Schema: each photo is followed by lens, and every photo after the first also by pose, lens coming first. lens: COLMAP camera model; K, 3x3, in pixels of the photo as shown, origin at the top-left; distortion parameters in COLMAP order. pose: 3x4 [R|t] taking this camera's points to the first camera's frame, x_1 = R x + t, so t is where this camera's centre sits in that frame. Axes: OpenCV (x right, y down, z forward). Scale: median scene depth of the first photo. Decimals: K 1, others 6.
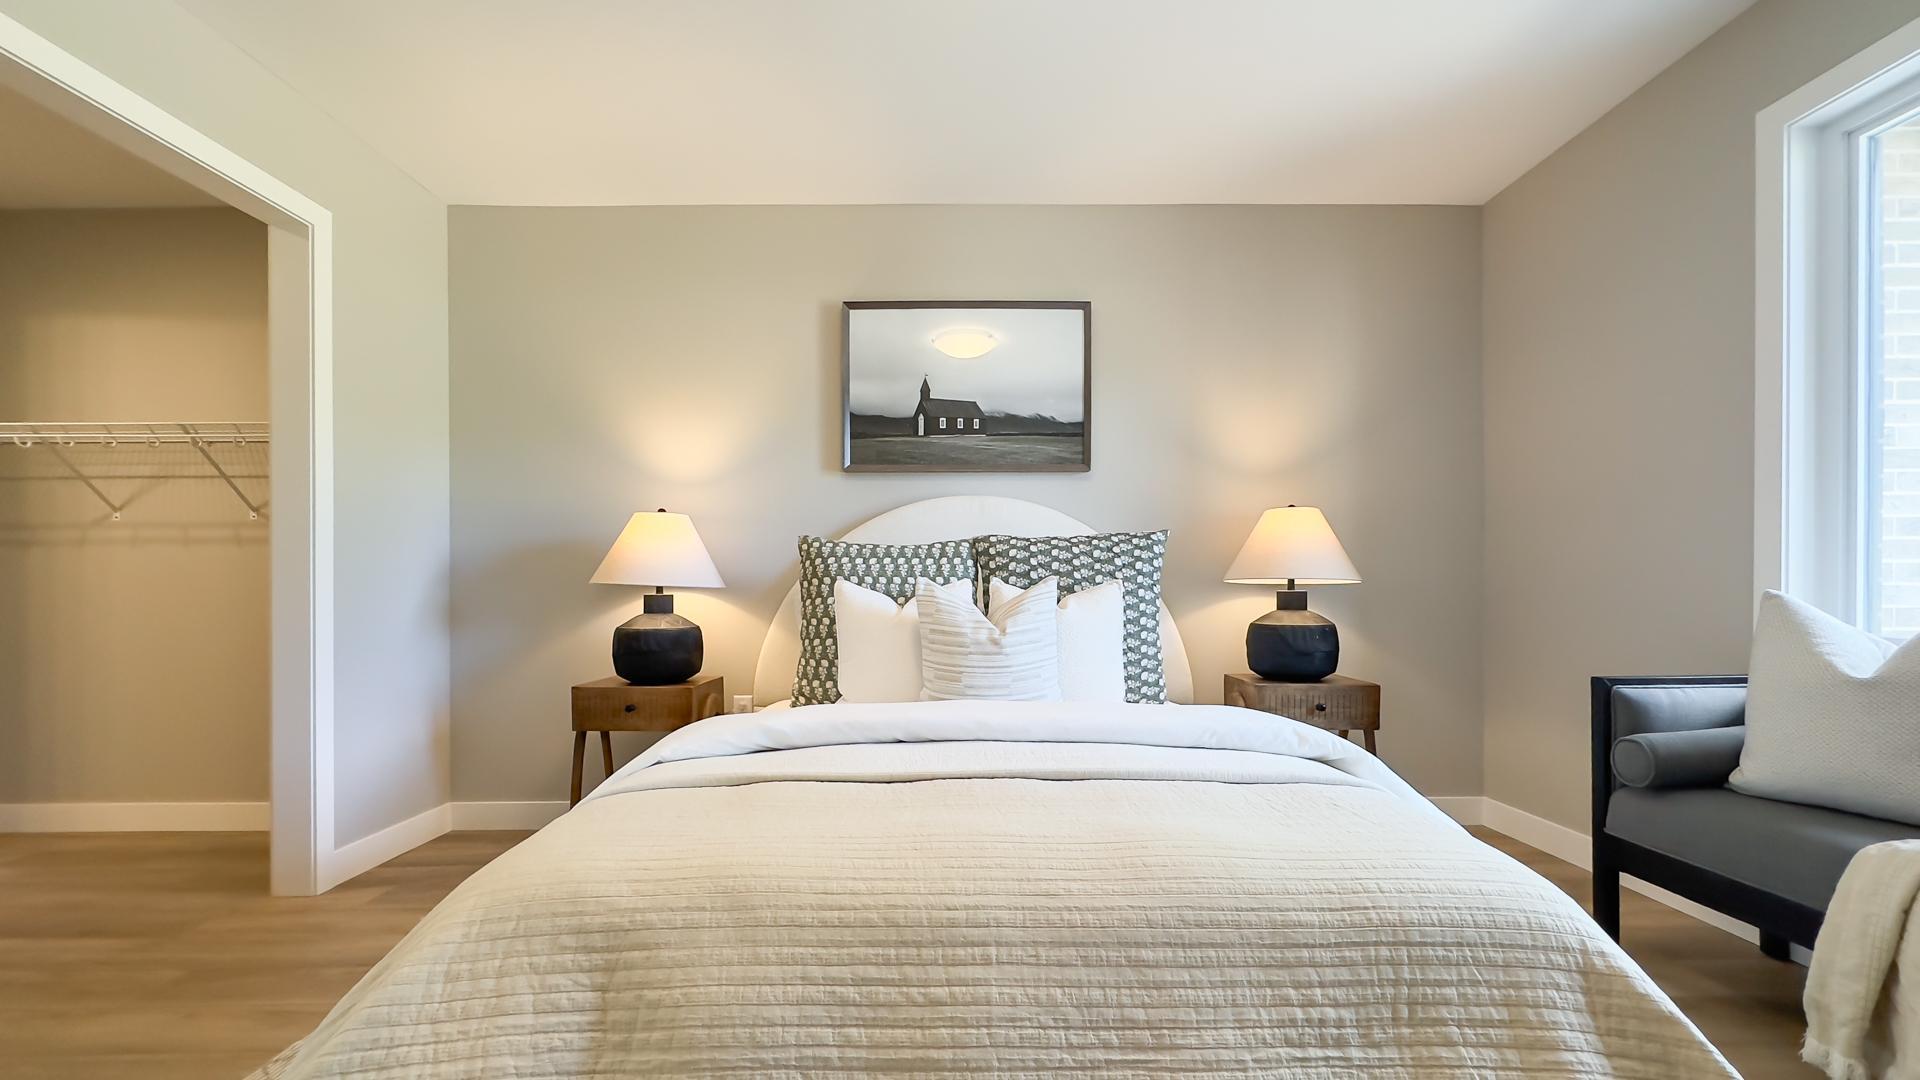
lens RADIAL K [[808.9, 0, 952.4], [0, 808.9, 583.3], [0, 0, 1]] dist [-0.002105, -0.000205]
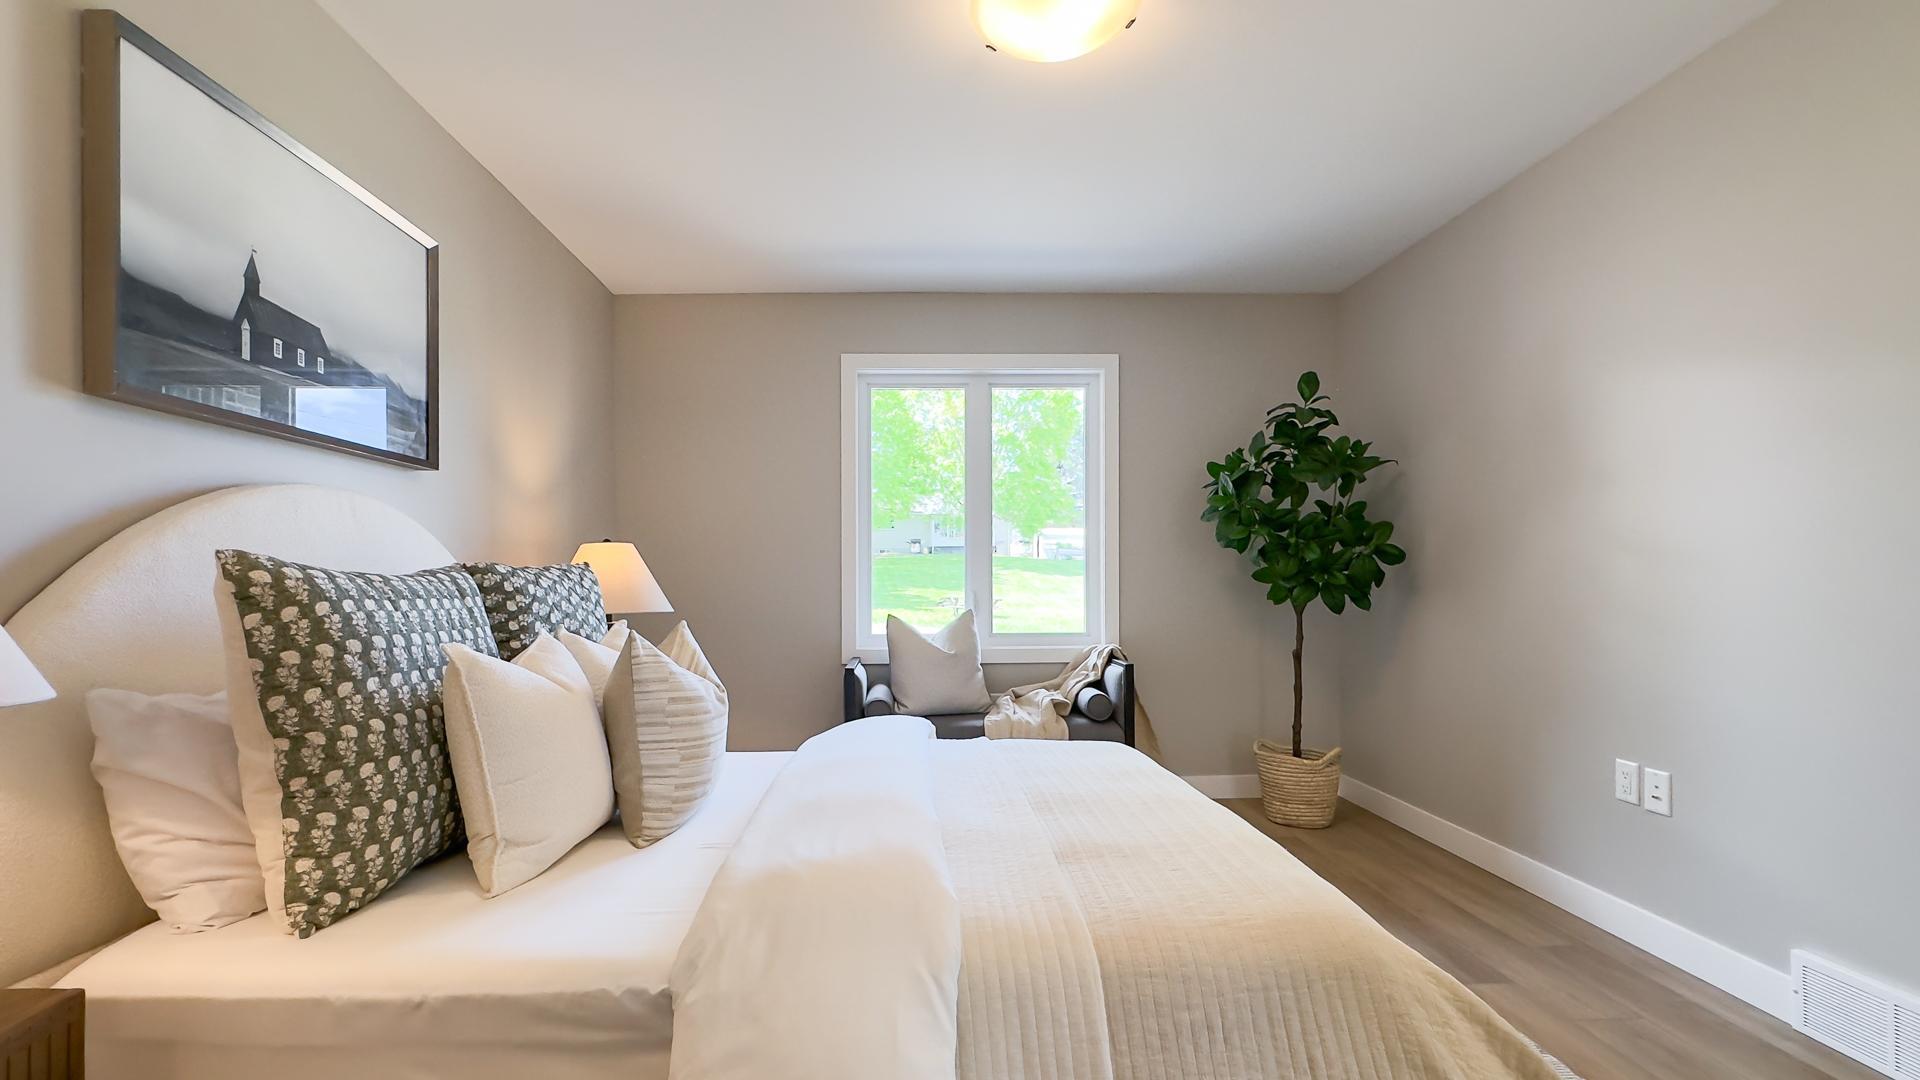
lens RADIAL K [[808.9, 0, 952.4], [0, 808.9, 583.3], [0, 0, 1]] dist [-0.002105, -0.000205]
pose [[-0.038567, 0.002212, 0.999254, -0.662638], [-0.002502, 0.999994, -0.002310, -0.041522], [-0.999253, -0.002589, -0.038562, 0.631385]]
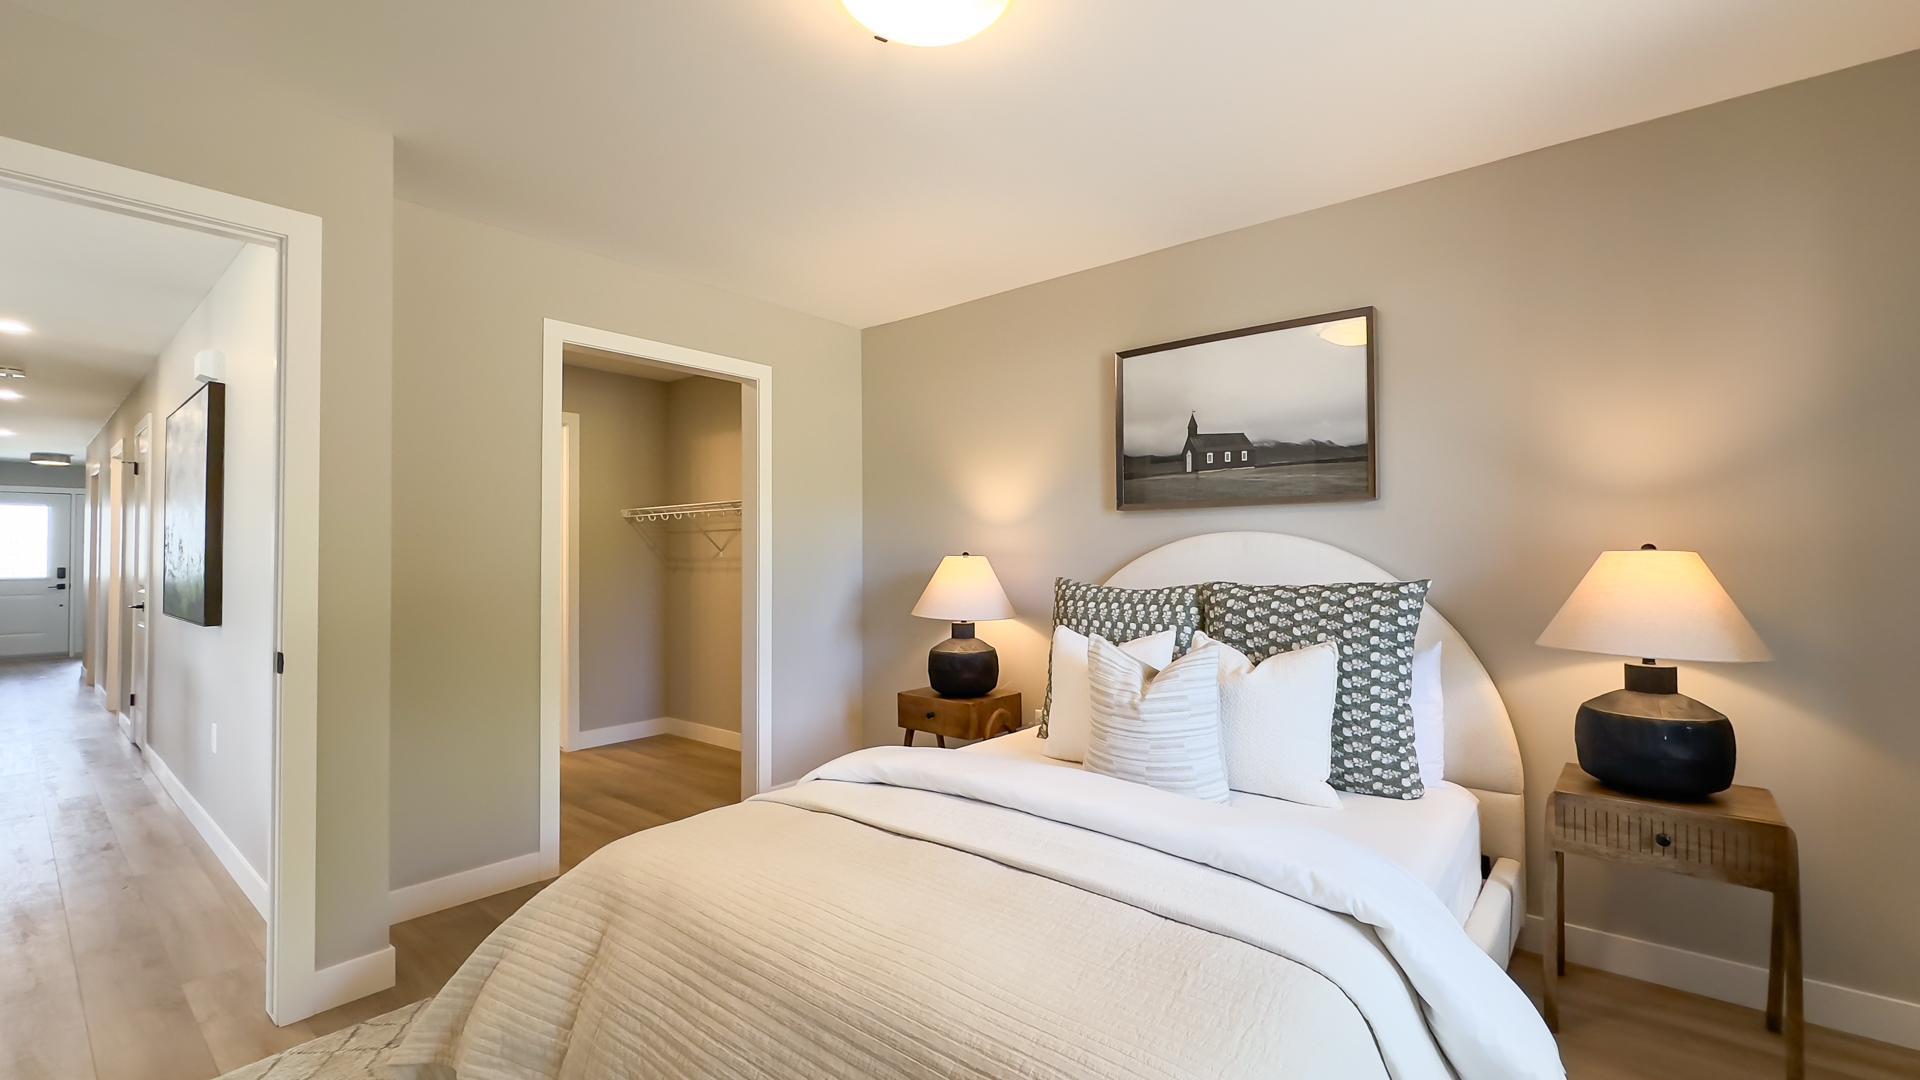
lens RADIAL K [[799.6, 0, 959.3], [0, 799.6, 531.1], [0, 0, 1]] dist [-0.001362, -0.000096]
pose [[0.765375, -0.017961, -0.643334, 0.429851], [0.007153, 0.999786, -0.019403, -0.104705], [0.643545, 0.010249, 0.765340, 0.067264]]
